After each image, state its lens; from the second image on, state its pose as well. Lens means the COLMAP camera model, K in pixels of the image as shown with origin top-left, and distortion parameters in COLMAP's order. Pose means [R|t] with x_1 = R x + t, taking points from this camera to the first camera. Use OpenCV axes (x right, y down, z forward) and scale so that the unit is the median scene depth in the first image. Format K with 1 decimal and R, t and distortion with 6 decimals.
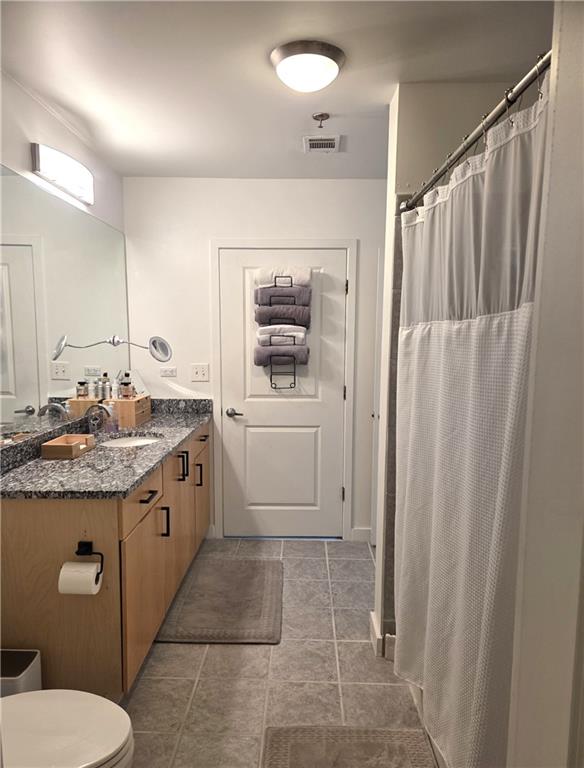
lens RADIAL K [[510.3, 0, 292.5], [0, 510.3, 387.7], [0, 0, 1]] dist [0.017596, 0.001792]
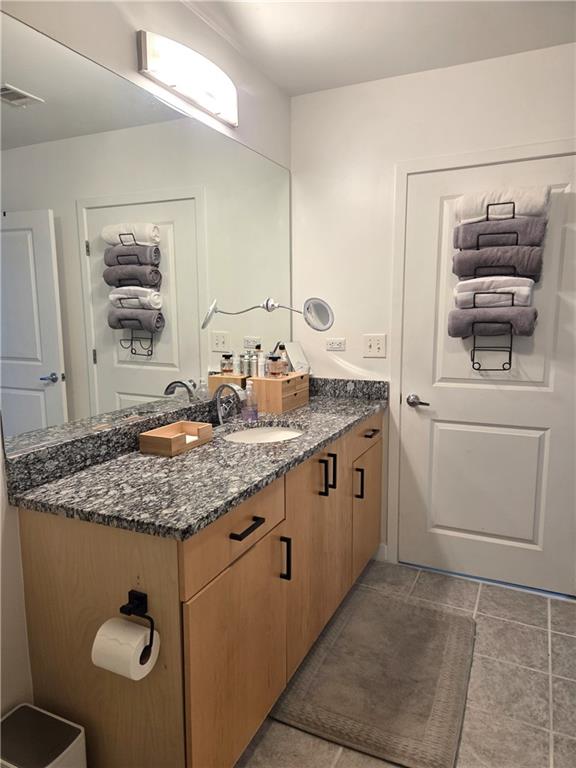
lens RADIAL K [[515.5, 0, 287.7], [0, 515.5, 392.8], [0, 0, 1]] dist [0.072570, -0.061200]
pose [[0.911043, 0.051373, -0.409099, 0.023592], [-0.028467, 0.997677, 0.061891, -0.004520], [0.411328, -0.044740, 0.910389, 0.276859]]
